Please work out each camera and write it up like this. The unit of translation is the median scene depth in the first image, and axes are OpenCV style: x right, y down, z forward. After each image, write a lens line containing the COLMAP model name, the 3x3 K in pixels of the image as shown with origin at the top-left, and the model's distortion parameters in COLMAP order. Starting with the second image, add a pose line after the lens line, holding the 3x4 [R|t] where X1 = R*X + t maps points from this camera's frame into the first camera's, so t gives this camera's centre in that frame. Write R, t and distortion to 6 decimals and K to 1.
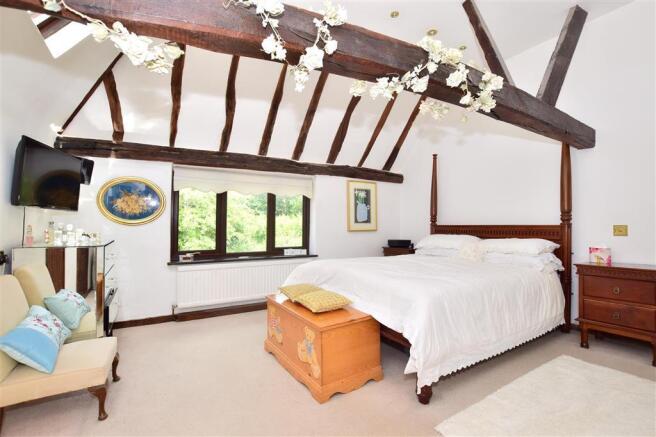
lens RADIAL K [[296.0, 0, 328.0], [0, 296.0, 218.5], [0, 0, 1]] dist [-0.027499, 0.000525]
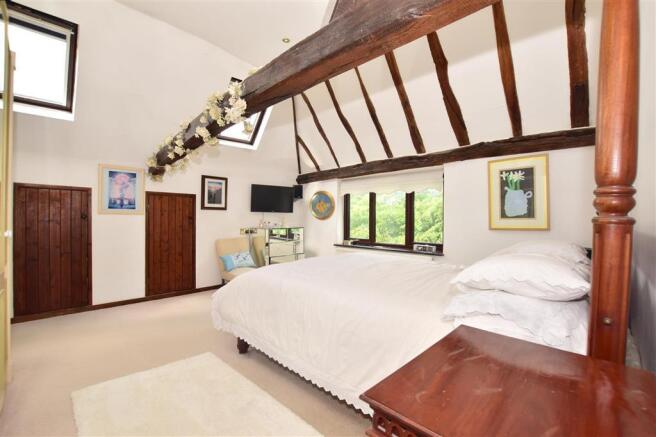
lens RADIAL K [[296.0, 0, 328.0], [0, 296.0, 218.5], [0, 0, 1]] dist [-0.027499, 0.000525]
pose [[0.245965, -0.000556, -0.969279, 0.769804], [0.016330, 0.999860, 0.003570, 0.007248], [0.969141, -0.016707, 0.245939, 0.472901]]
